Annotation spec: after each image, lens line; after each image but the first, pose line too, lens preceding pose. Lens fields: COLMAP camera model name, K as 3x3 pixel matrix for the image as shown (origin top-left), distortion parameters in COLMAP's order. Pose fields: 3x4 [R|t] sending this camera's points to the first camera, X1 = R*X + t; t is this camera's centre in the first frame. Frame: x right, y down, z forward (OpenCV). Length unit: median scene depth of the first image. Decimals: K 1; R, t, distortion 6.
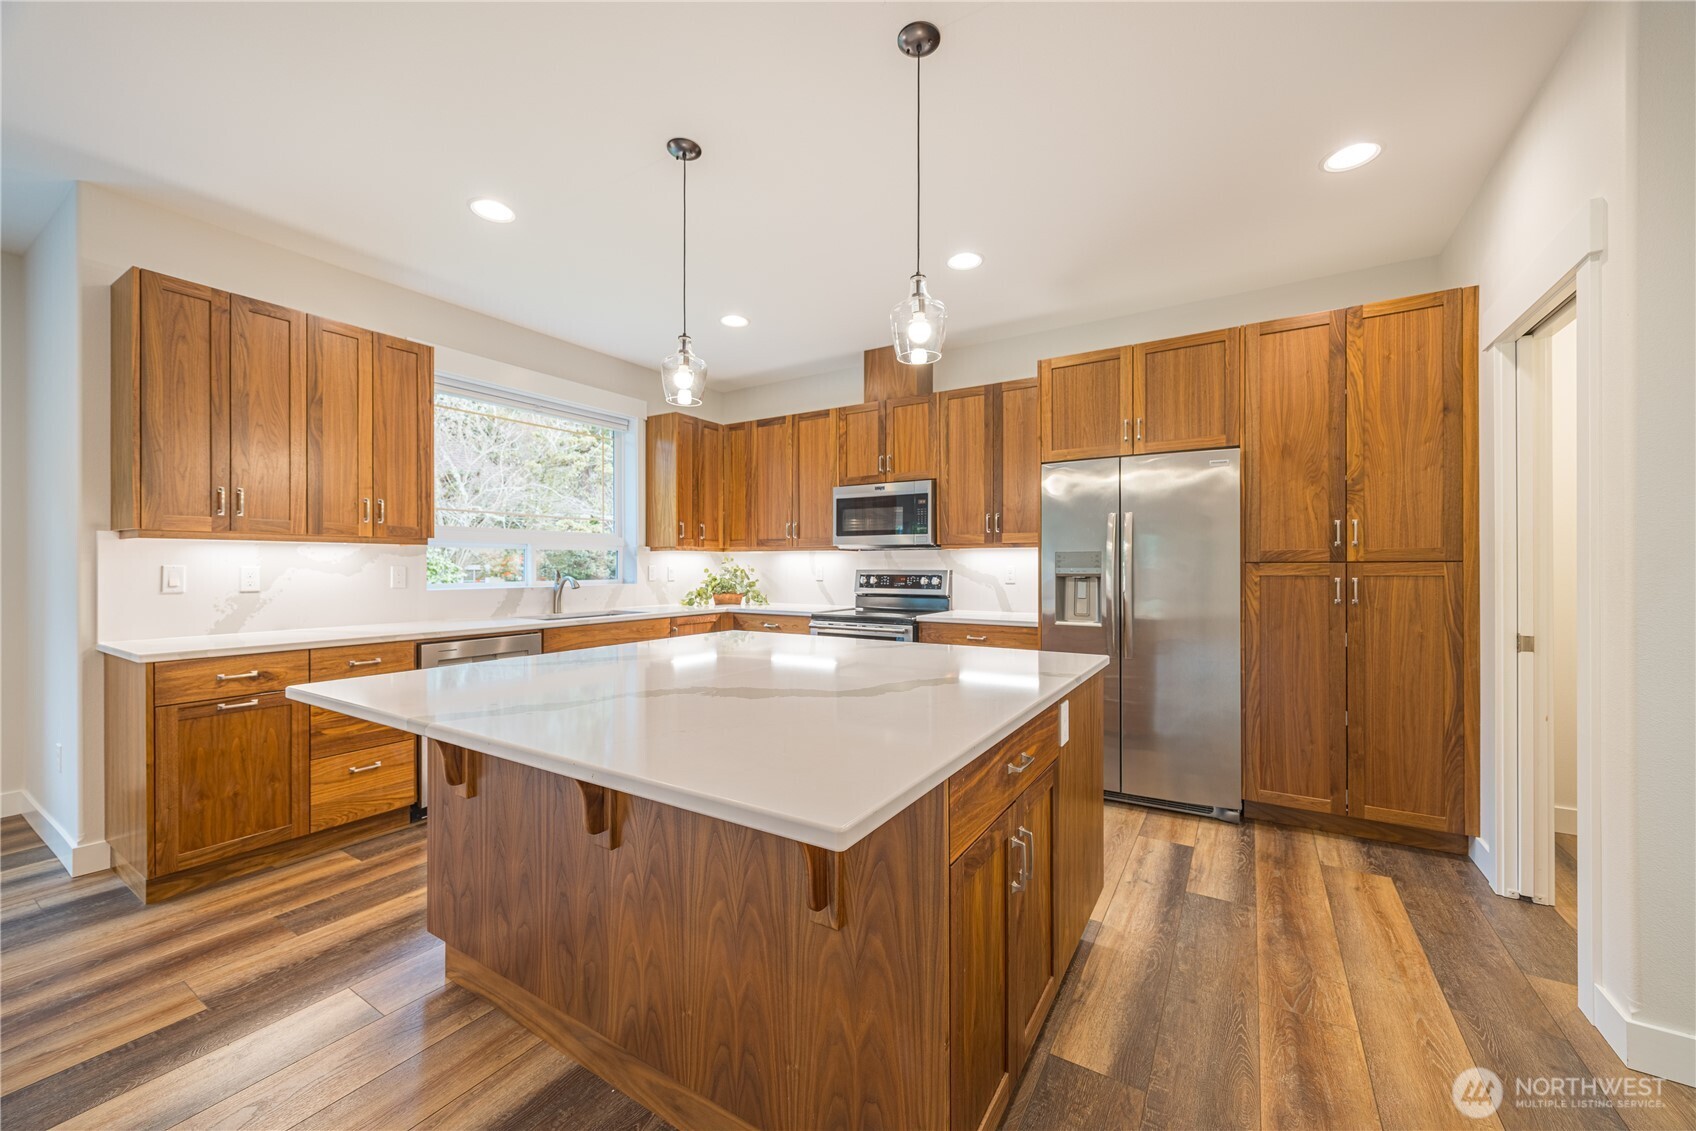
lens RADIAL K [[643.4, 0, 848.0], [0, 643.4, 565.5], [0, 0, 1]] dist [0.001877, 0.000131]
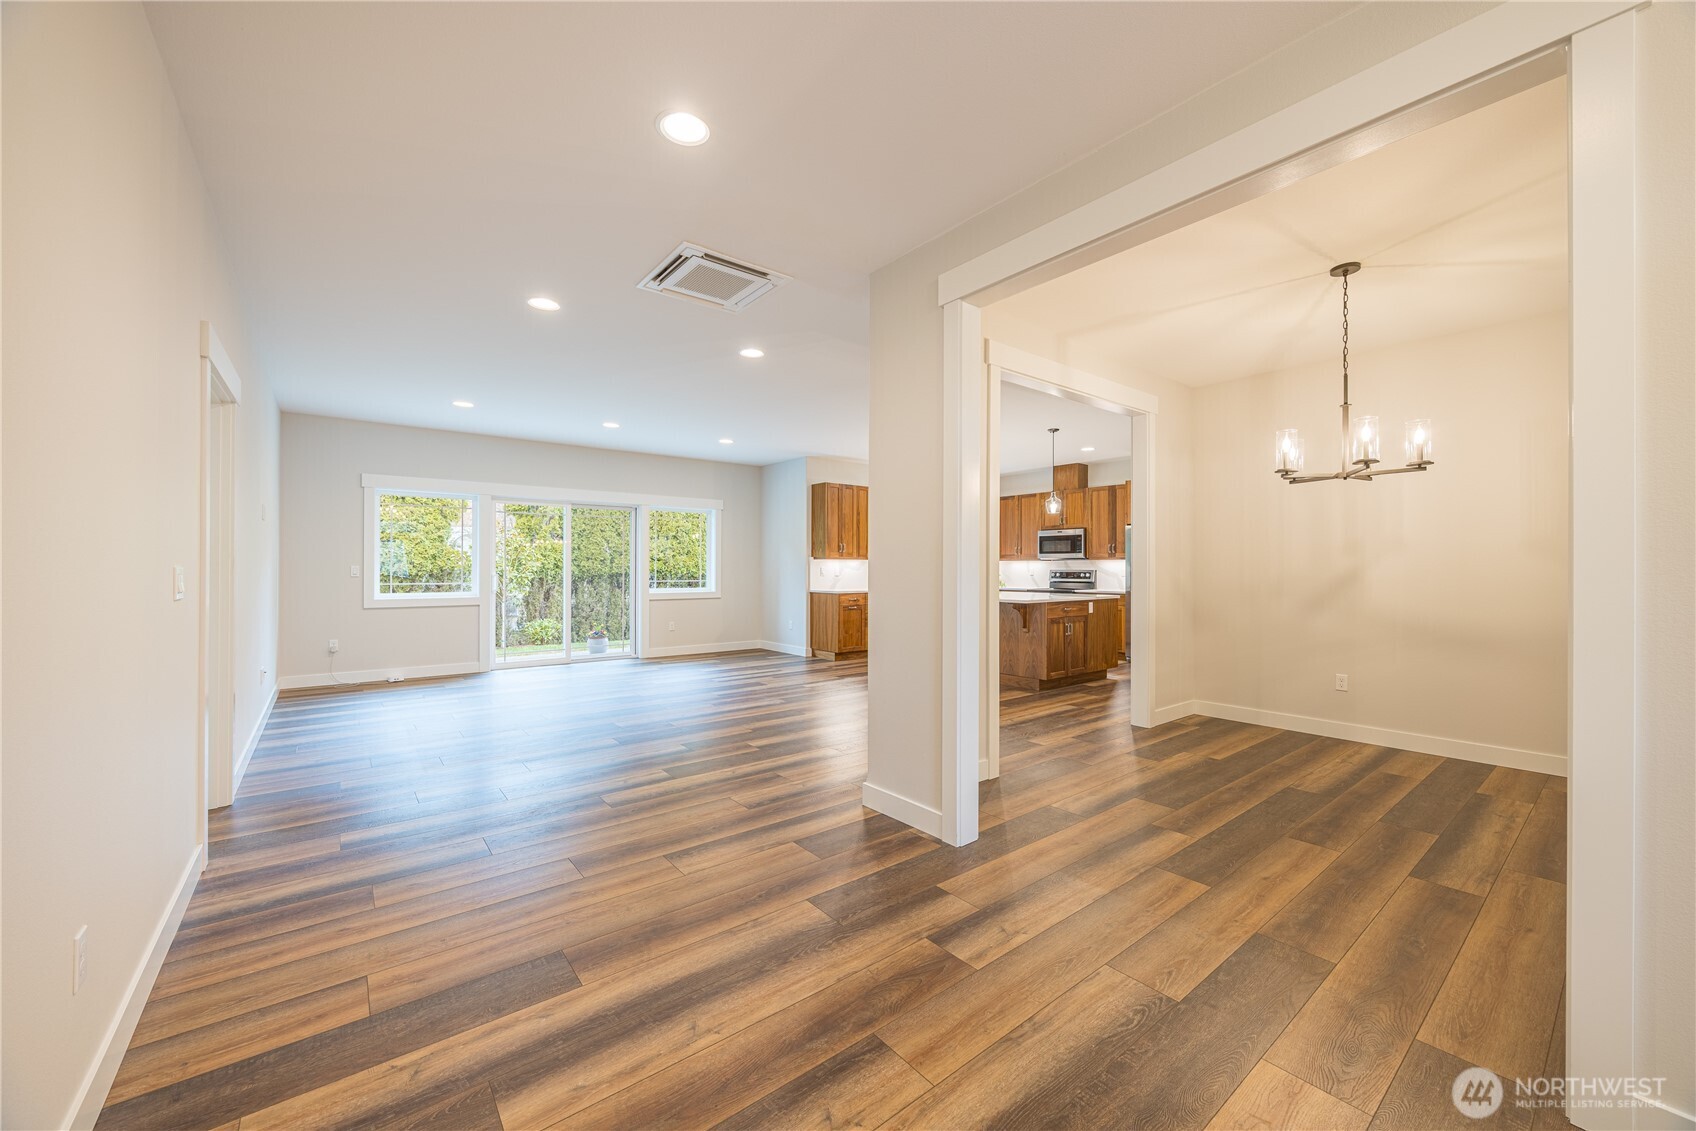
lens RADIAL K [[649.3, 0, 850.5], [0, 649.3, 569.9], [0, 0, 1]] dist [-0.000720, -0.000303]
pose [[0.944376, 0.002250, -0.328861, 0.140242], [-0.001391, 0.999995, 0.002847, 0.003533], [0.328865, -0.002231, 0.944374, -1.763591]]
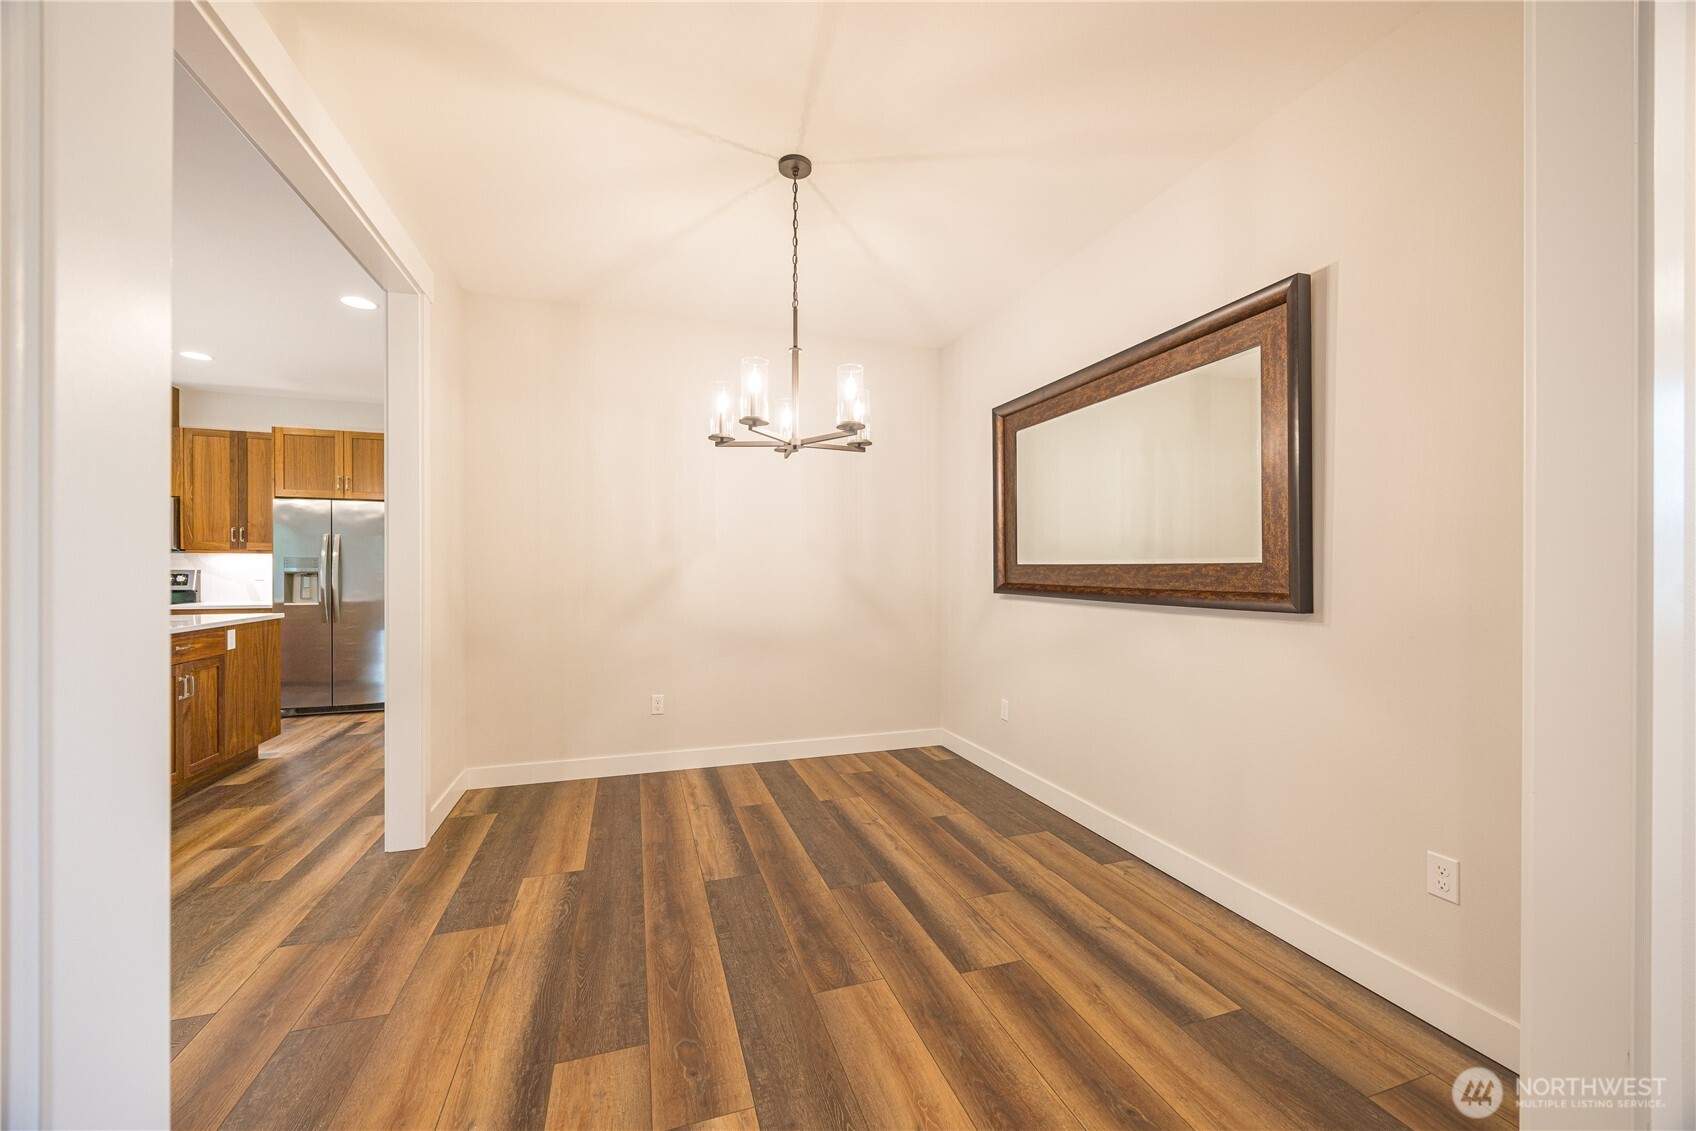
lens RADIAL K [[649.3, 0, 850.5], [0, 649.3, 569.9], [0, 0, 1]] dist [-0.000720, -0.000303]
pose [[0.635364, -0.000922, 0.772212, -0.010375], [-0.001670, 0.999995, 0.002568, 0.002838], [-0.772211, -0.002921, 0.635360, -1.067229]]
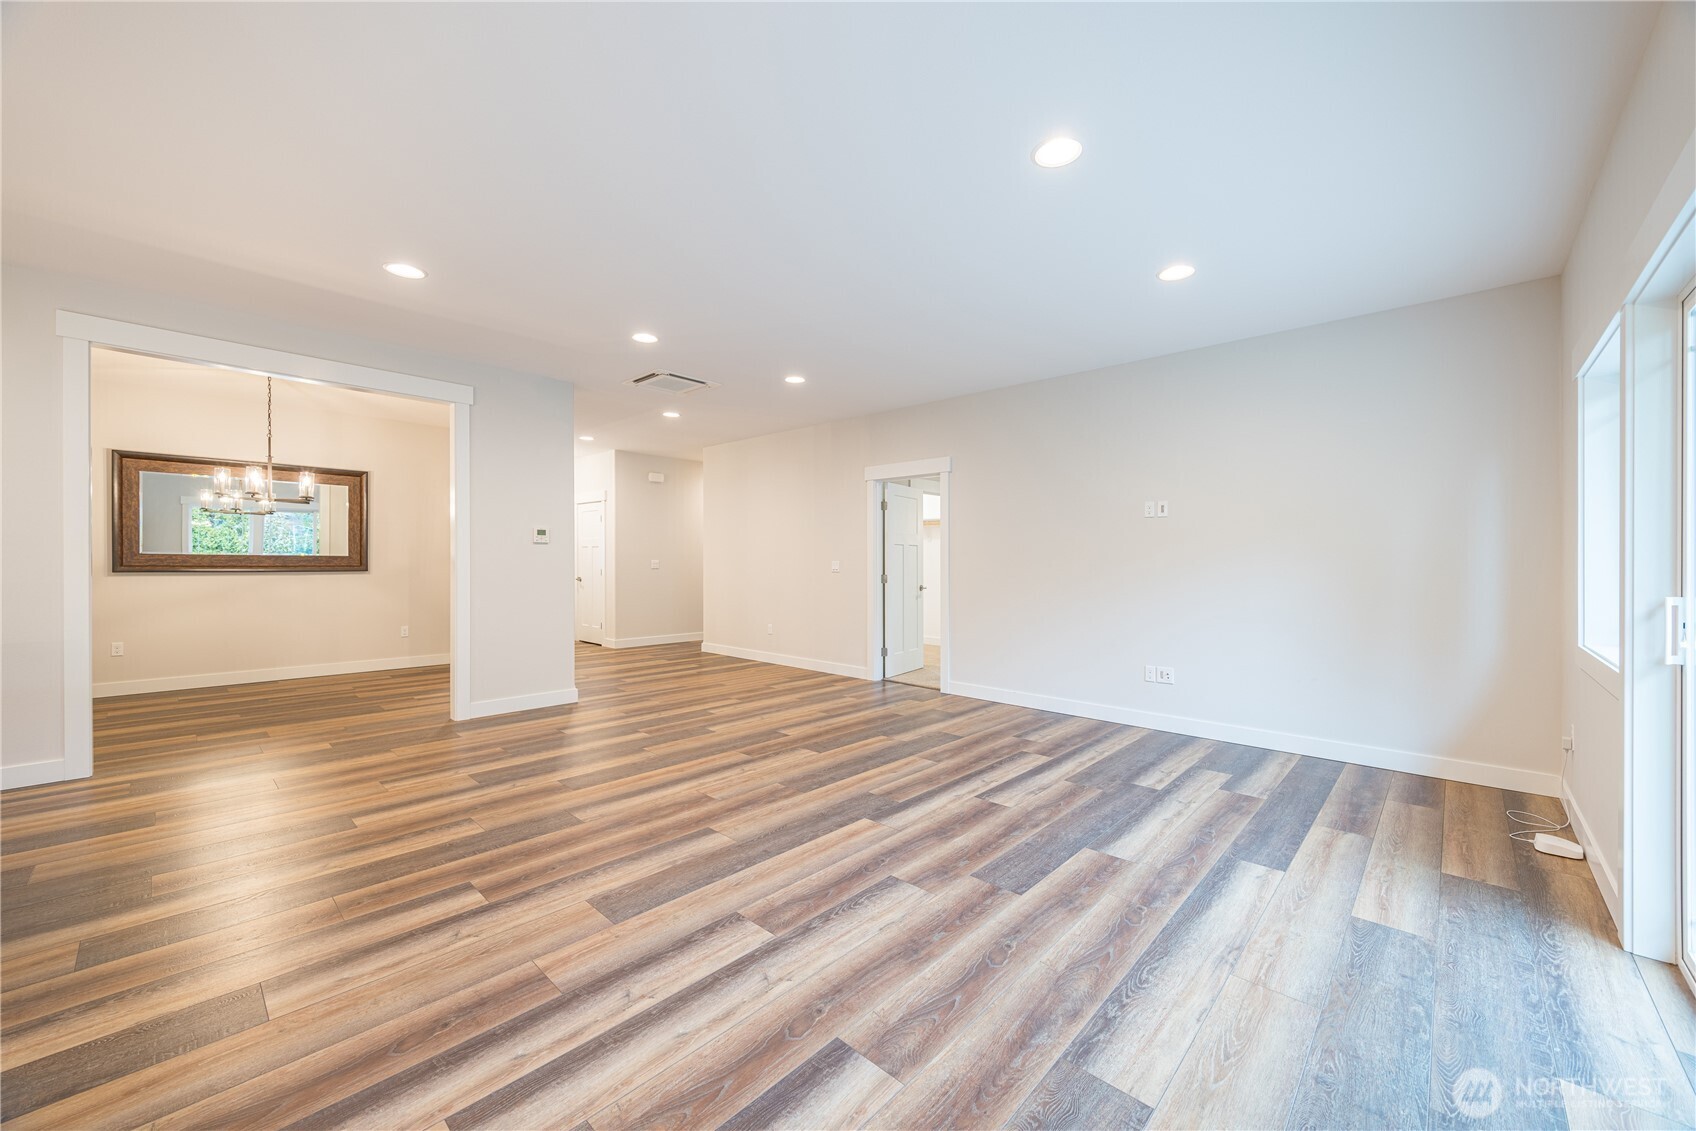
lens RADIAL K [[650.8, 0, 848.0], [0, 650.8, 565.5], [0, 0, 1]] dist [0.000818, 0.000081]
pose [[-0.981299, -0.007942, 0.192328, -1.249158], [-0.006588, 0.999949, 0.007682, 0.000506], [-0.192379, 0.006271, -0.981301, 0.849386]]
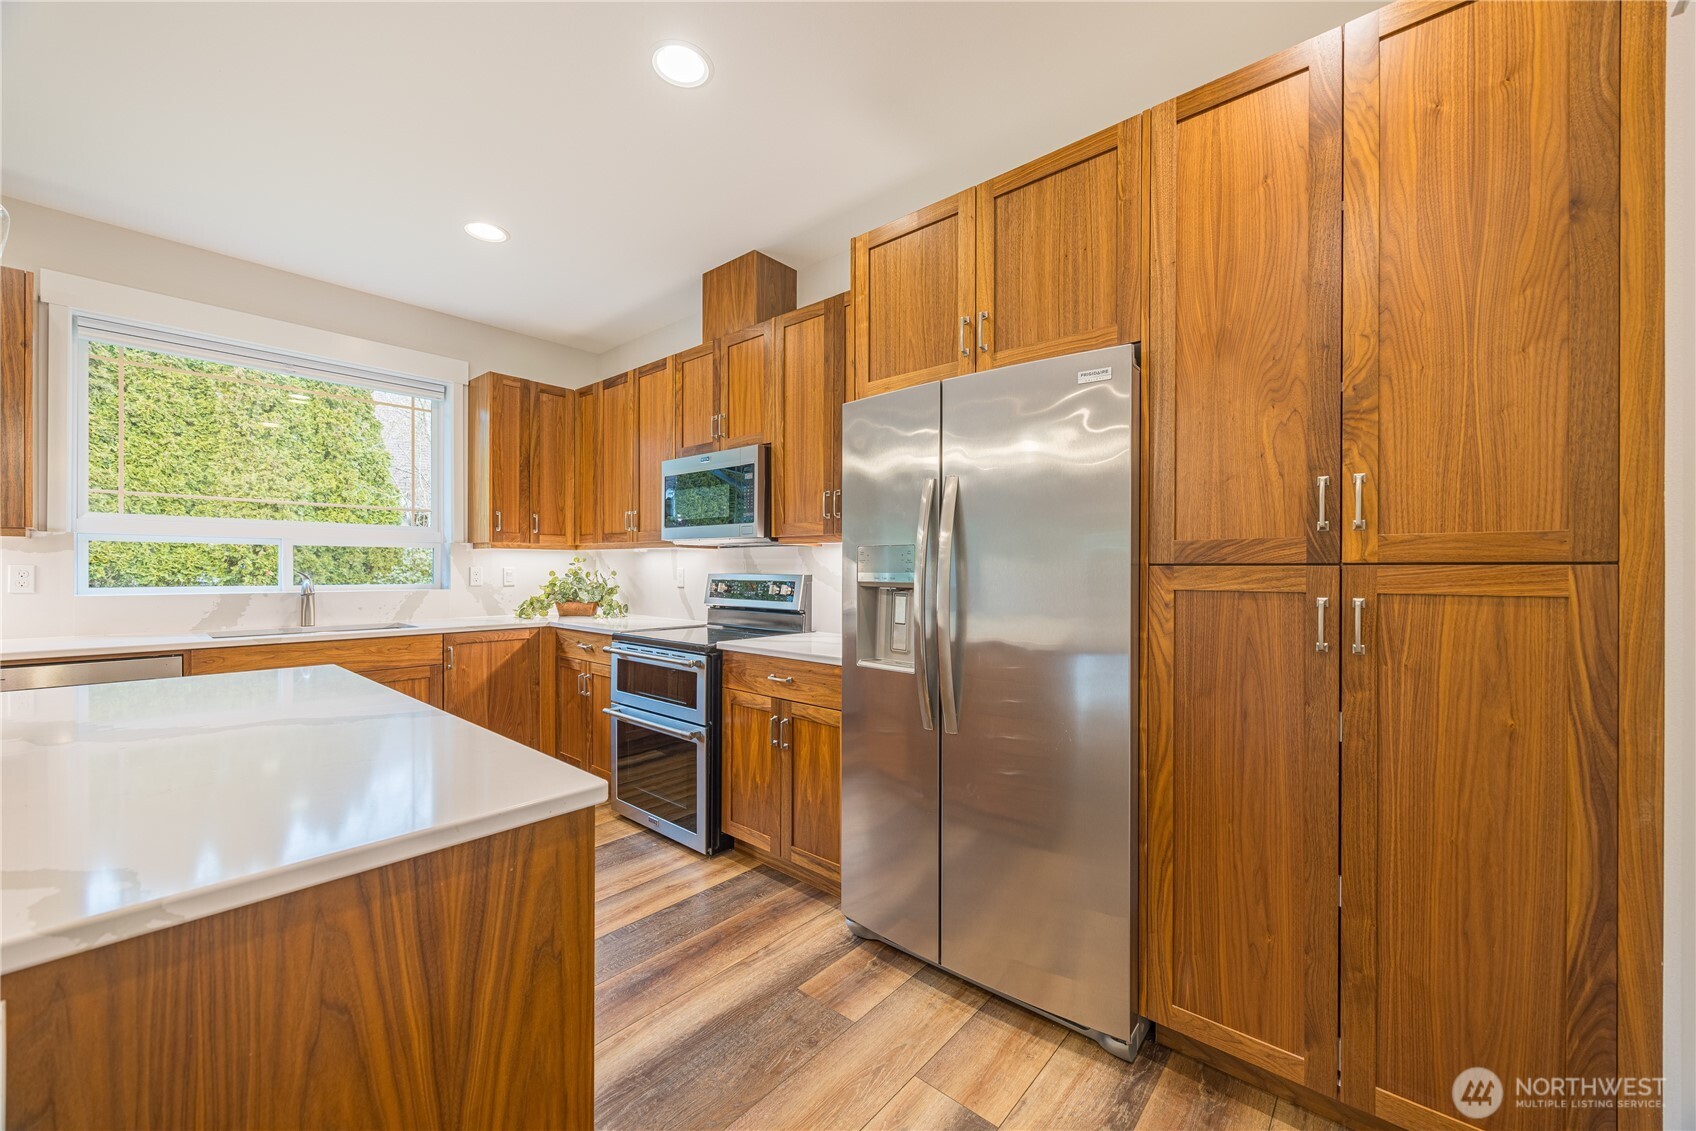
lens RADIAL K [[649.3, 0, 850.5], [0, 649.3, 569.9], [0, 0, 1]] dist [-0.000720, -0.000303]
pose [[0.987617, 0.005823, -0.156773, 0.439891], [-0.005501, 0.999982, 0.002485, -0.000201], [0.156785, -0.001592, 0.987632, 0.422644]]
